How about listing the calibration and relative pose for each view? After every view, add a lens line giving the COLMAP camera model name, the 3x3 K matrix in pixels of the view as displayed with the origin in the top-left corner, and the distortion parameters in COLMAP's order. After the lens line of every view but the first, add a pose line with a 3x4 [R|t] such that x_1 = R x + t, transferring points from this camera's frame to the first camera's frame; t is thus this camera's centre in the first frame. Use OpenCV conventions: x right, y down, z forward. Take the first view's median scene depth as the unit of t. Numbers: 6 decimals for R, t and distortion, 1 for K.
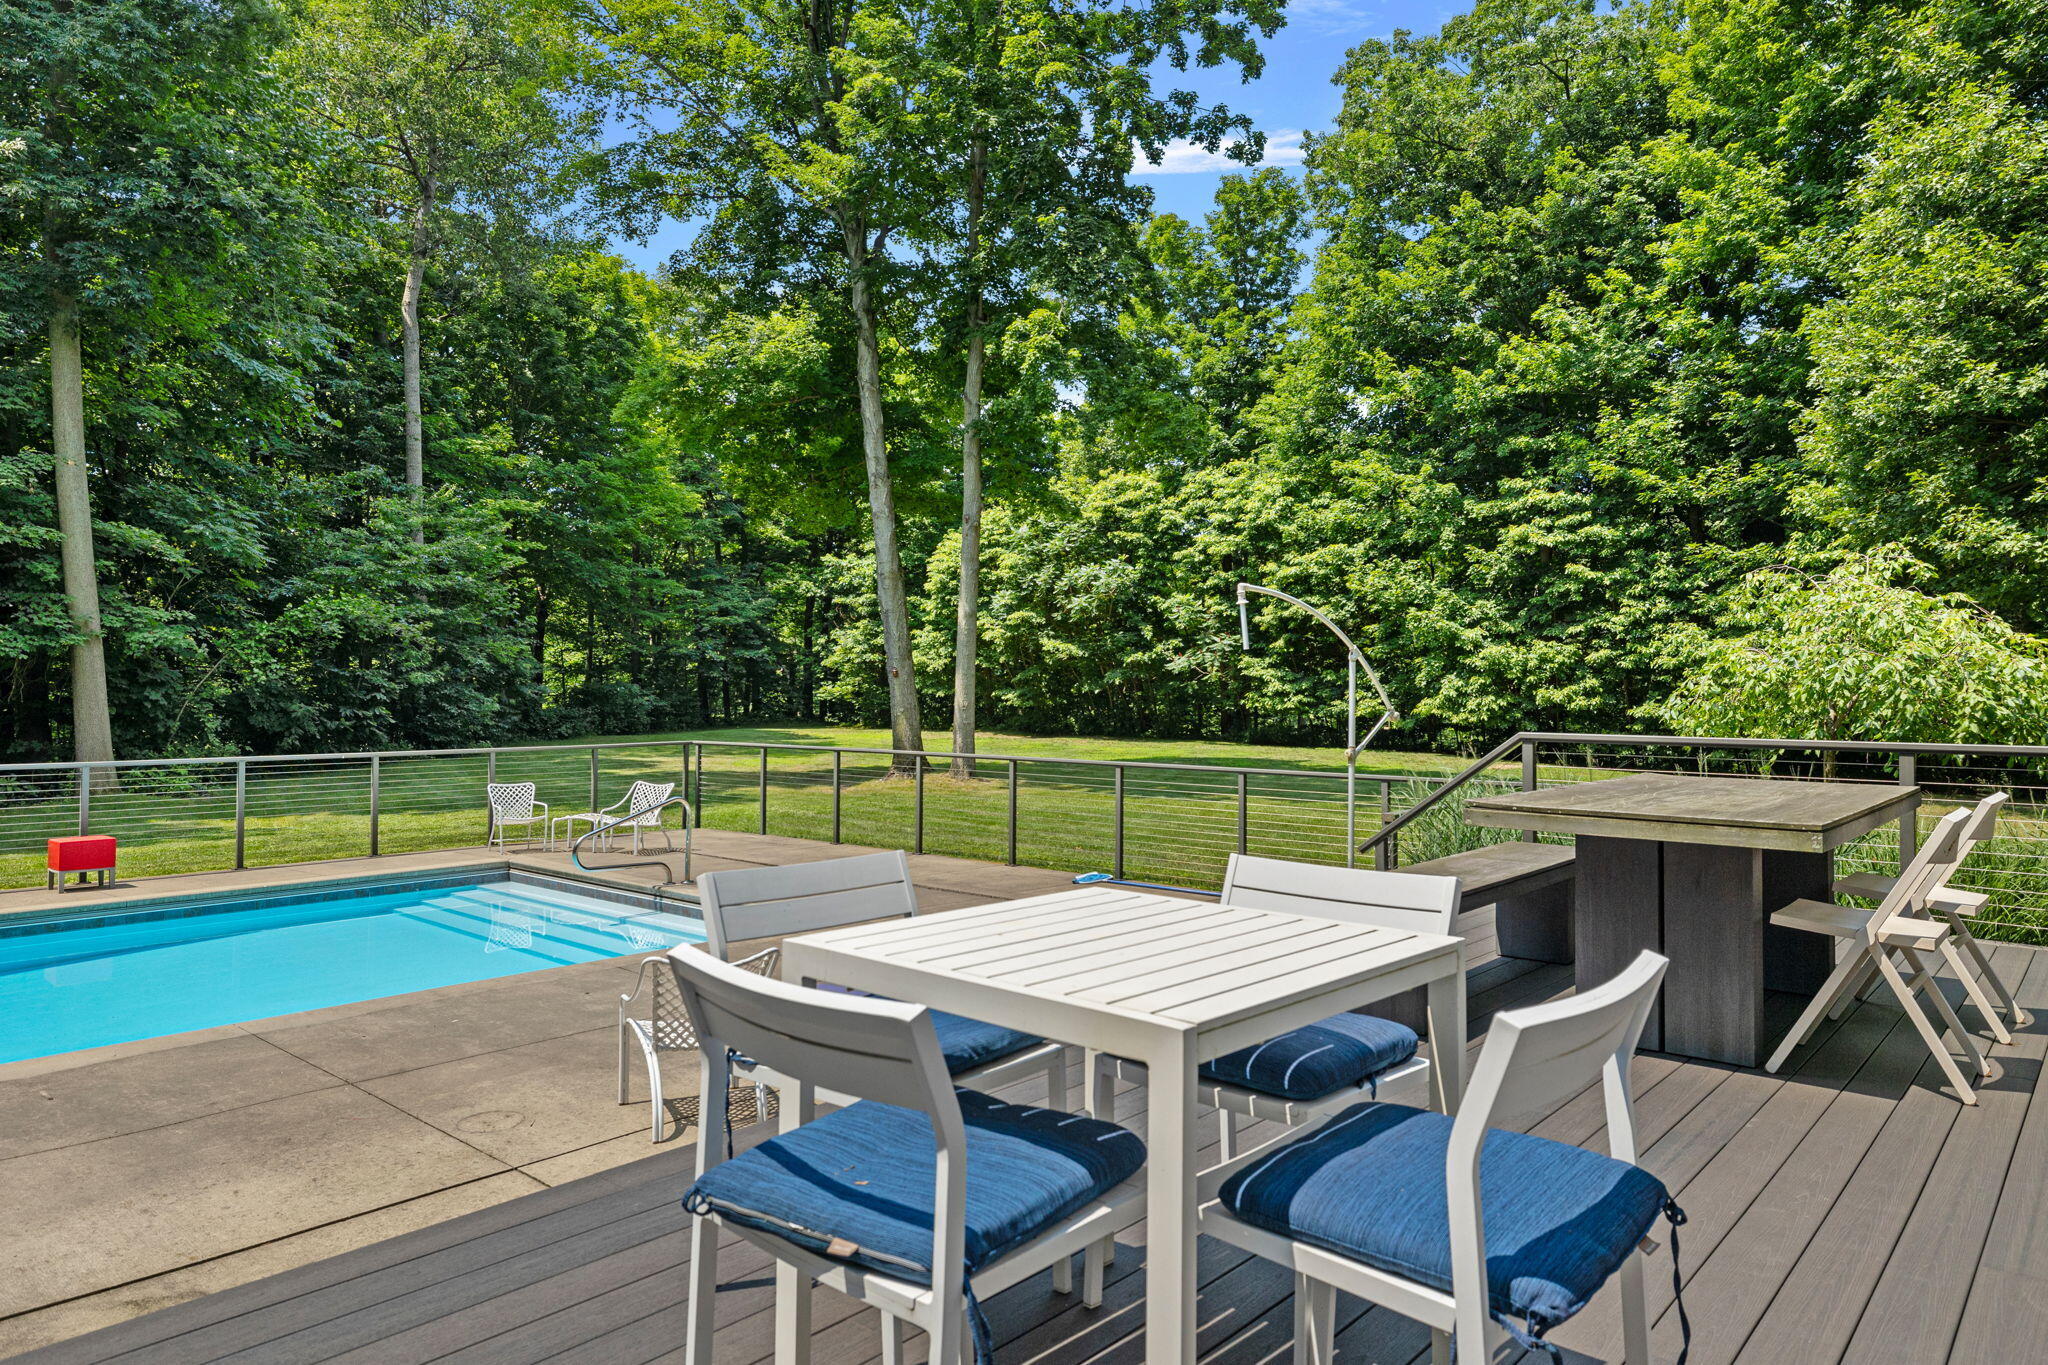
lens RADIAL K [[1300.7, 0, 1027.9], [0, 1300.7, 650.7], [0, 0, 1]] dist [-0.001993, 0.000406]
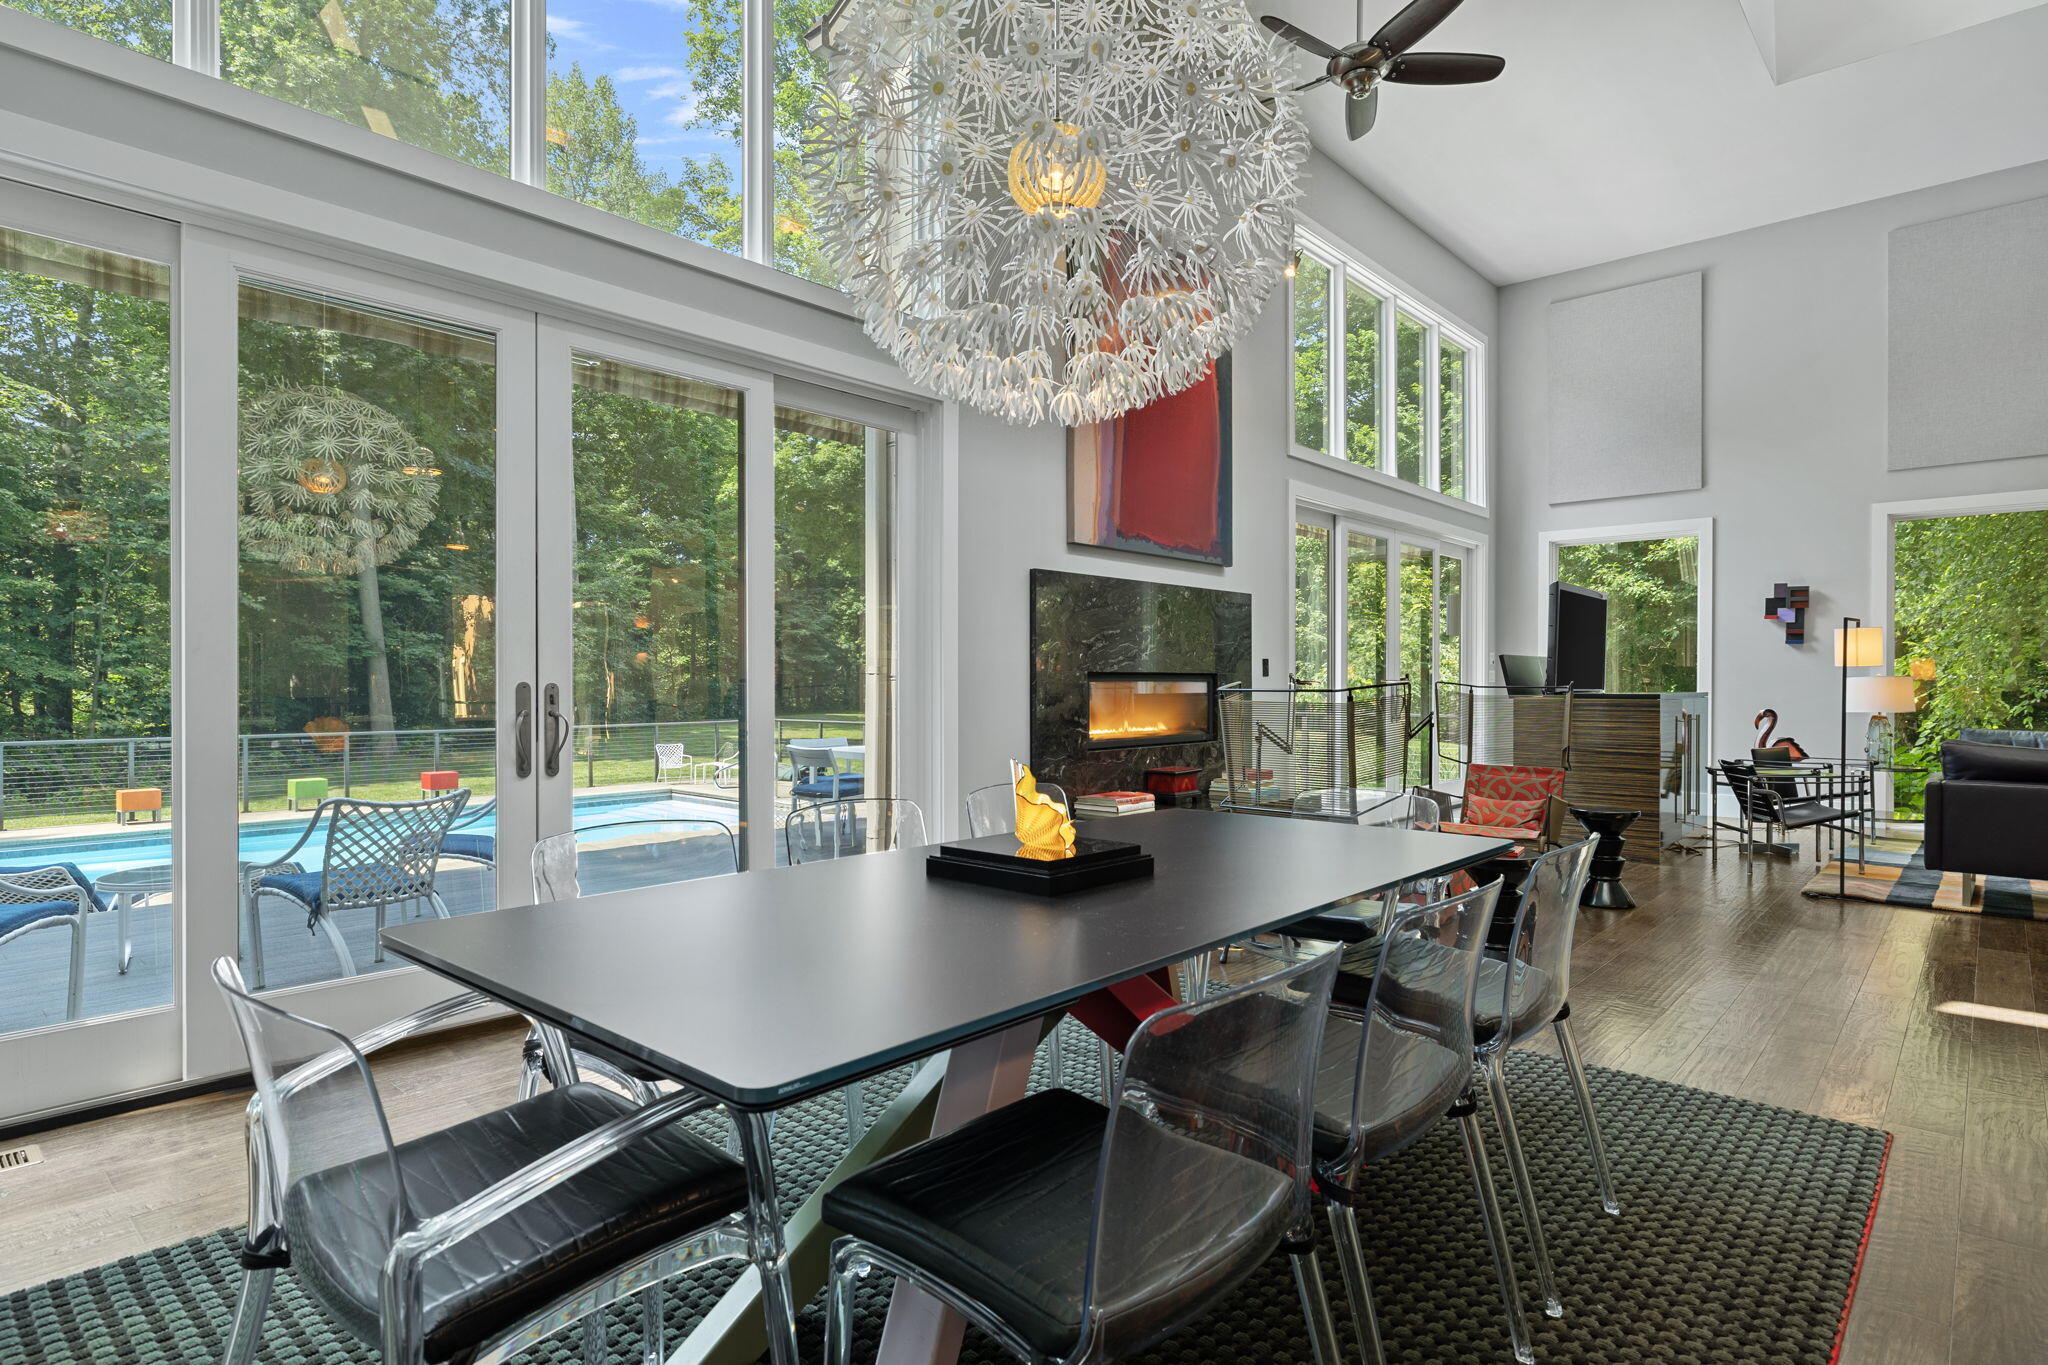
lens RADIAL K [[1078.5, 0, 1024.0], [0, 1078.5, 682.5], [0, 0, 1]] dist [0.000327, -0.001624]
pose [[0.999797, -0.002342, -0.019994, 0.036660], [0.002932, 0.999560, 0.029523, -0.006835], [0.019916, -0.029576, 0.999364, -0.159816]]
